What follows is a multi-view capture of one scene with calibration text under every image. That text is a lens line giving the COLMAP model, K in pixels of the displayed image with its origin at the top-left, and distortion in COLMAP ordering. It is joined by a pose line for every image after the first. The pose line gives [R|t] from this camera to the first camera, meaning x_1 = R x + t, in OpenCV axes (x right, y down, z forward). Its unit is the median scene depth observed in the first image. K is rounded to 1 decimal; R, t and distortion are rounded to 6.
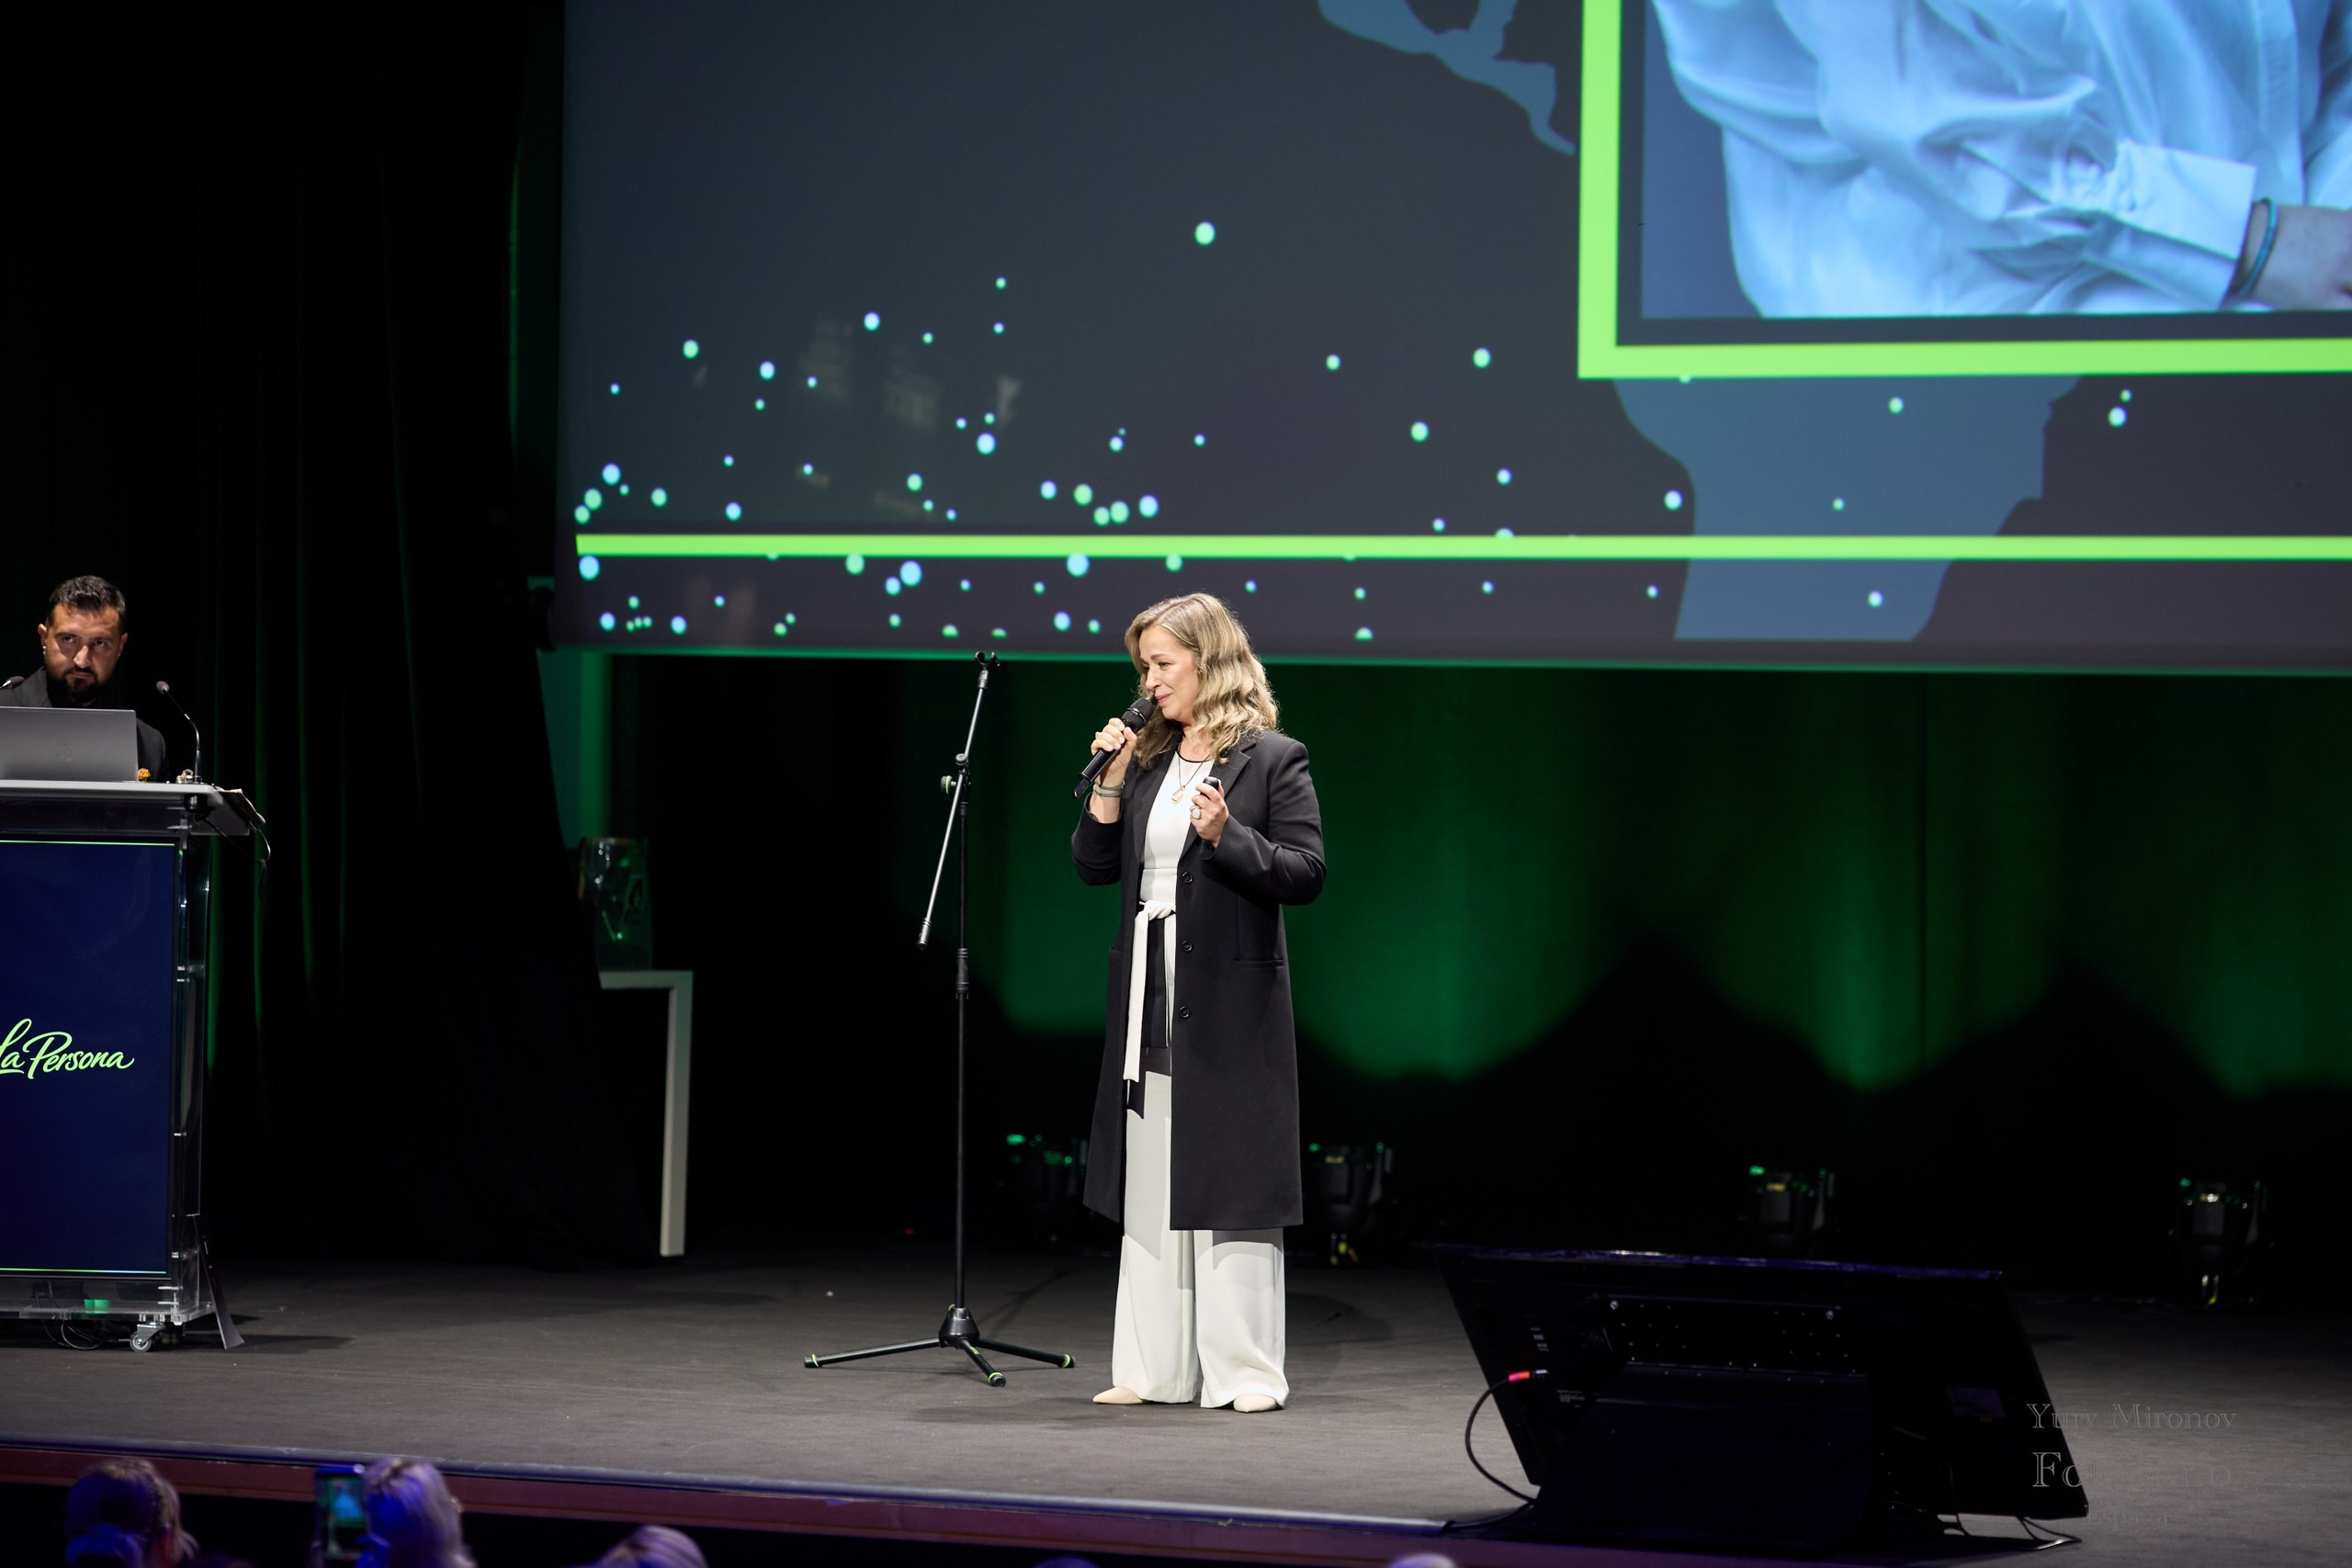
lens RADIAL K [[8824.4, 0, 1161.6], [0, 8824.4, 805.9], [0, 0, 1]] dist [0.212890, 0.000000]
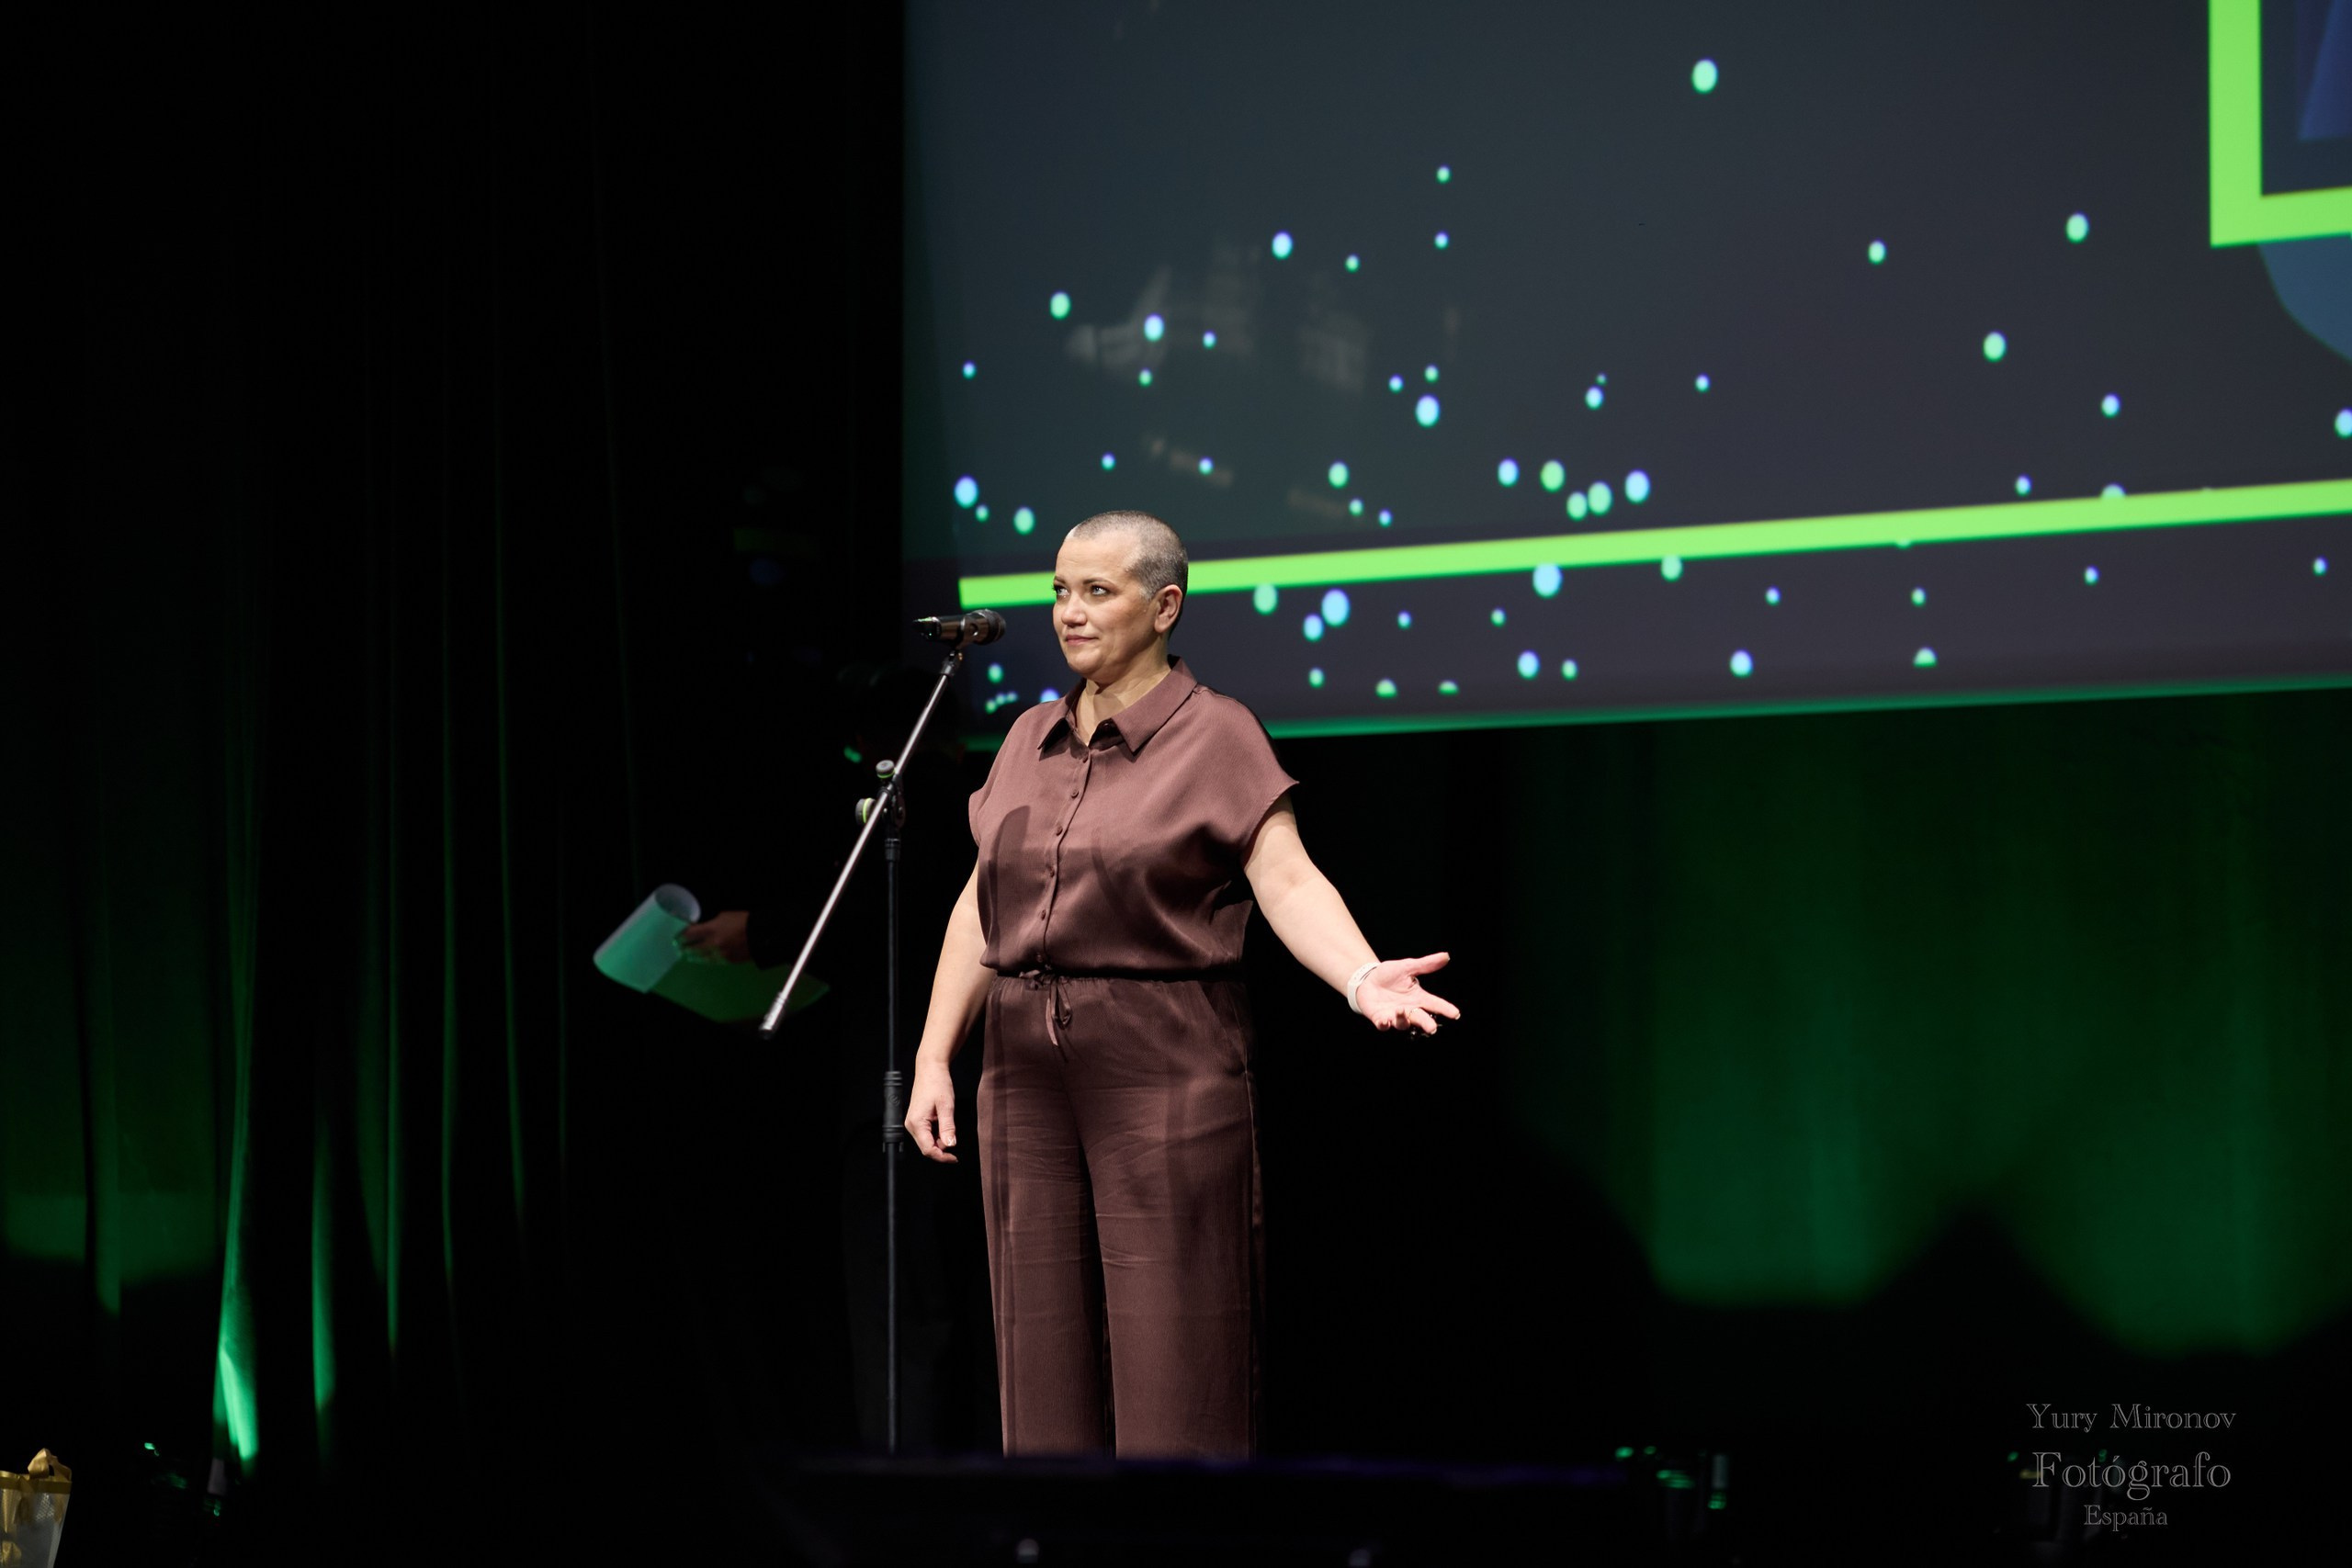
lens RADIAL K [[8824.4, 0, 1169.4], [0, 8824.4, 807.7], [0, 0, 1]] dist [0.212890, 0.000000]
pose [[0.964221, -0.026905, -0.263732, 0.143837], [0.011049, 0.998051, -0.061421, 0.032027], [0.264870, 0.056309, 0.962639, 0.351347]]
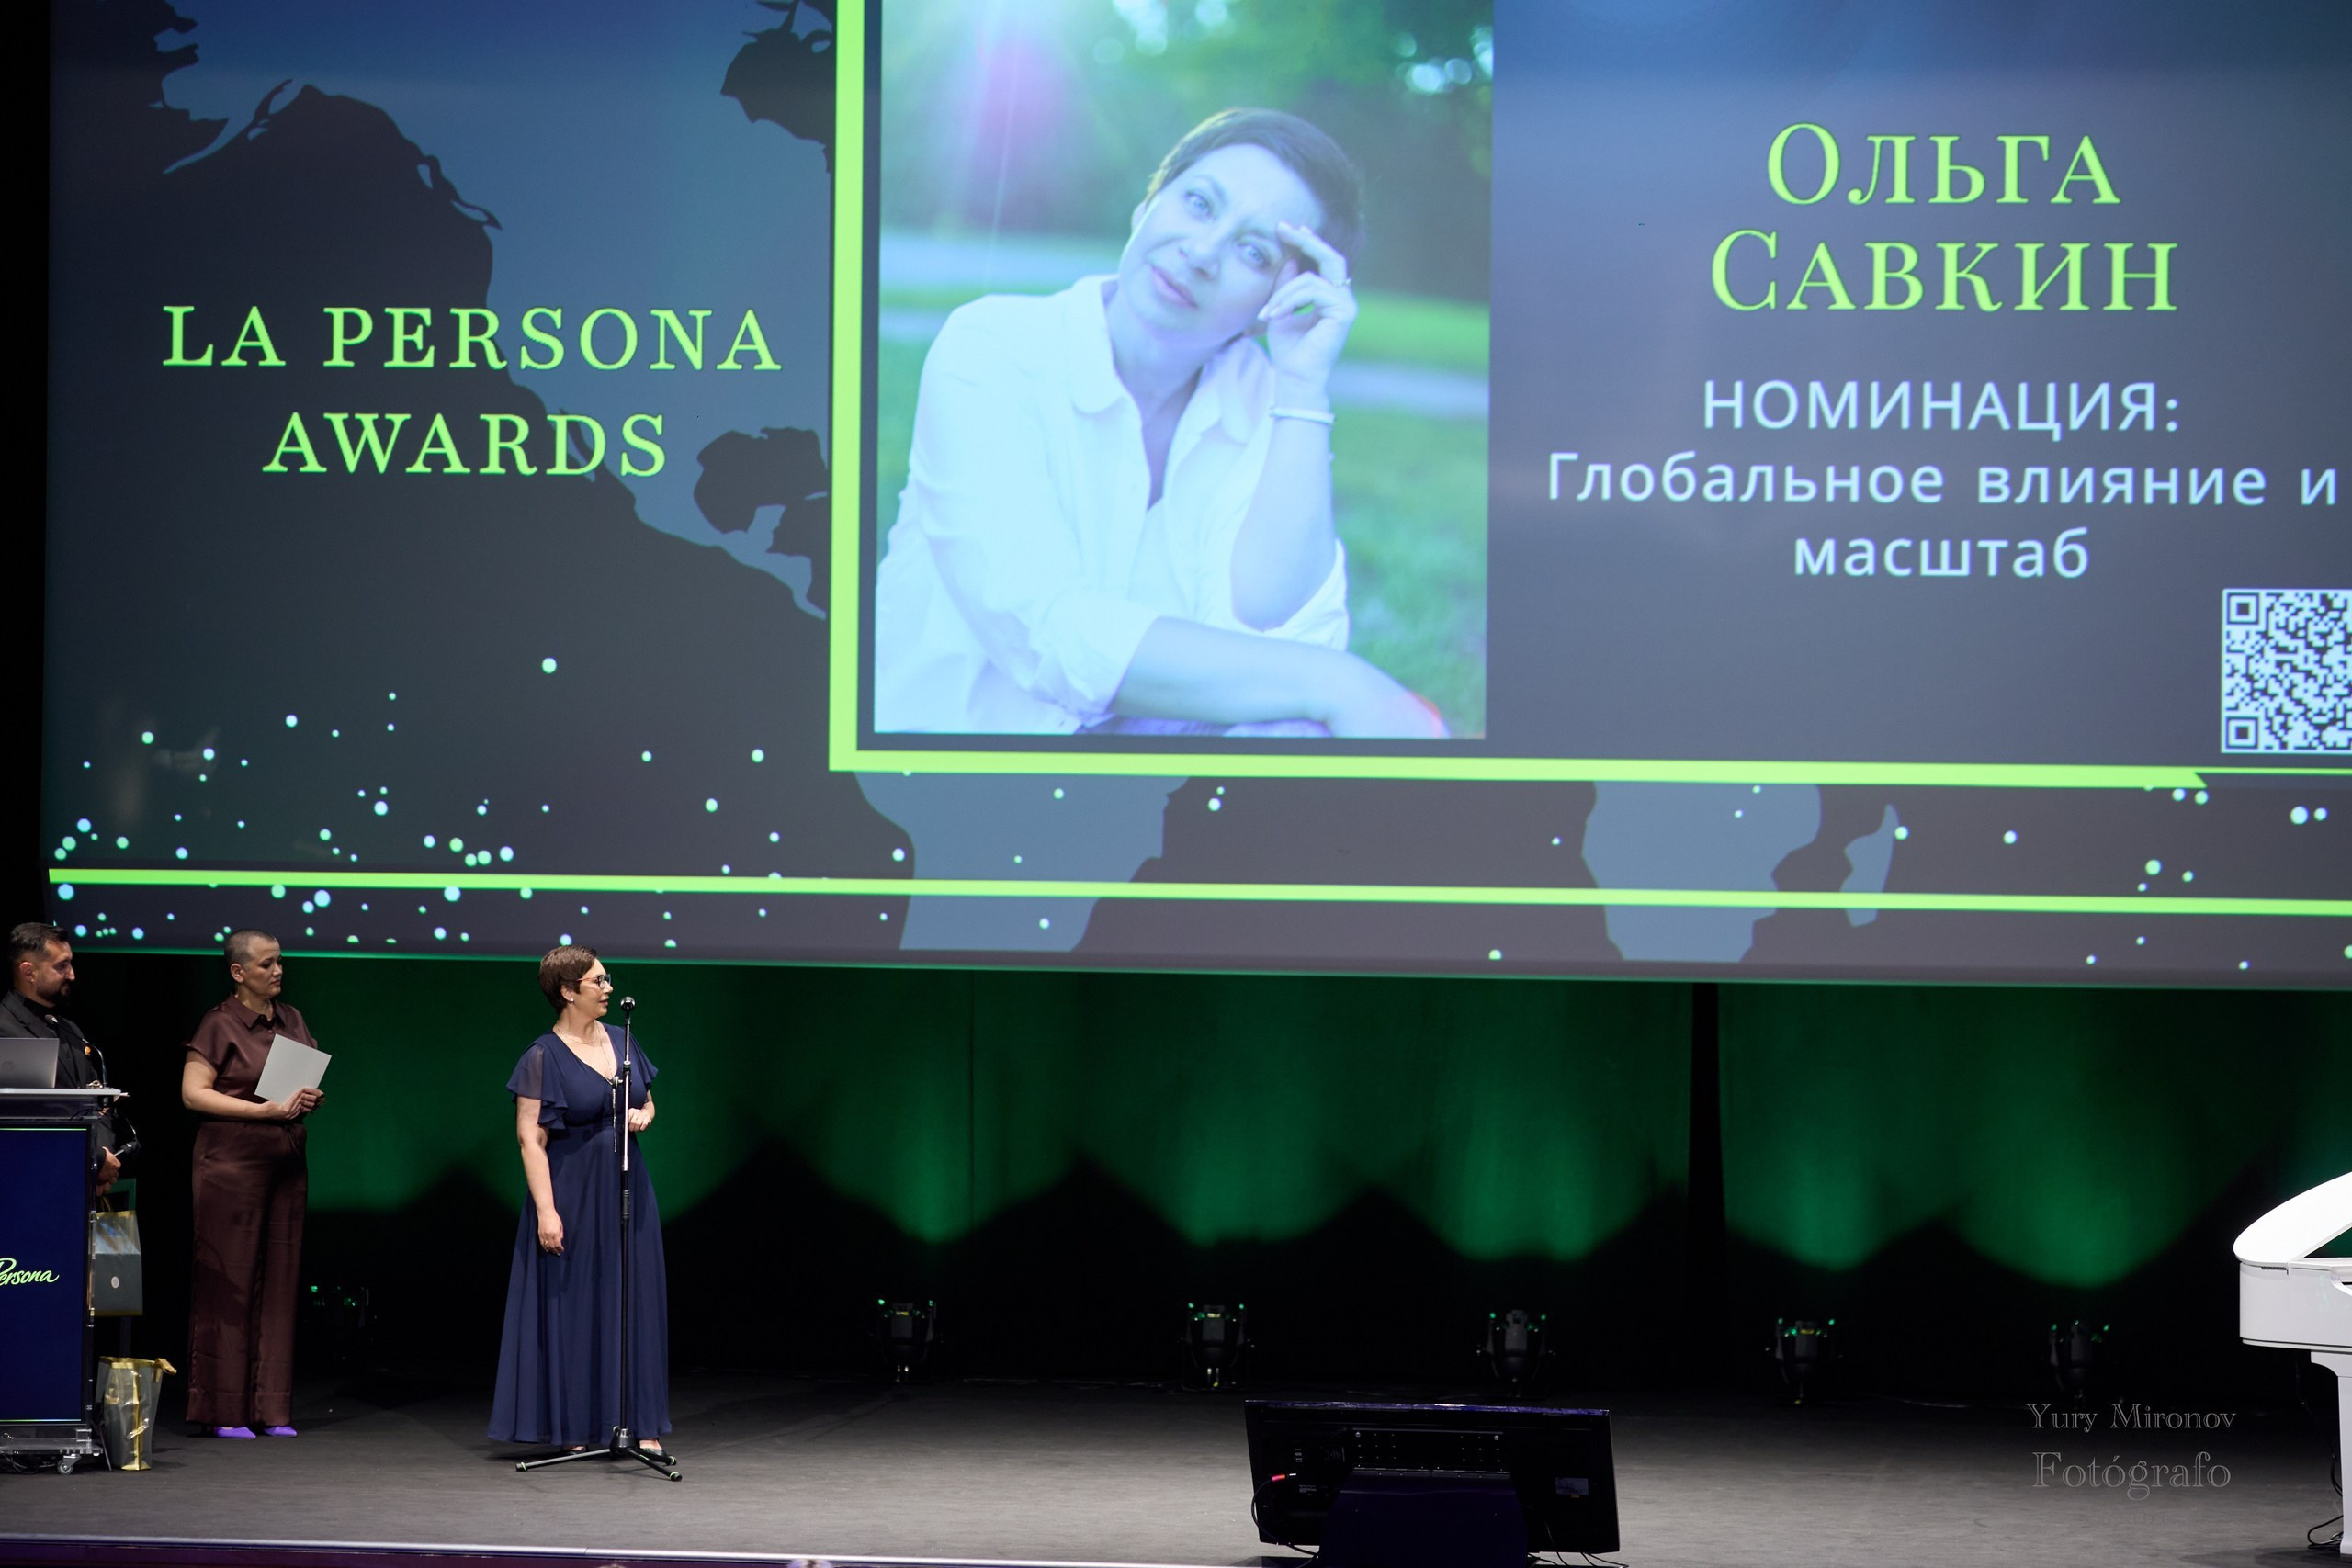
lens RADIAL K [[8824.4, 0, 1180.8], [0, 8824.4, 798.3], [0, 0, 1]] dist [0.212890, 0.000000]
pose [[0.944079, -0.006283, 0.329659, -0.379803], [0.003807, 0.999959, 0.008158, -0.055416], [-0.329697, -0.006447, 0.944065, -0.402576]]
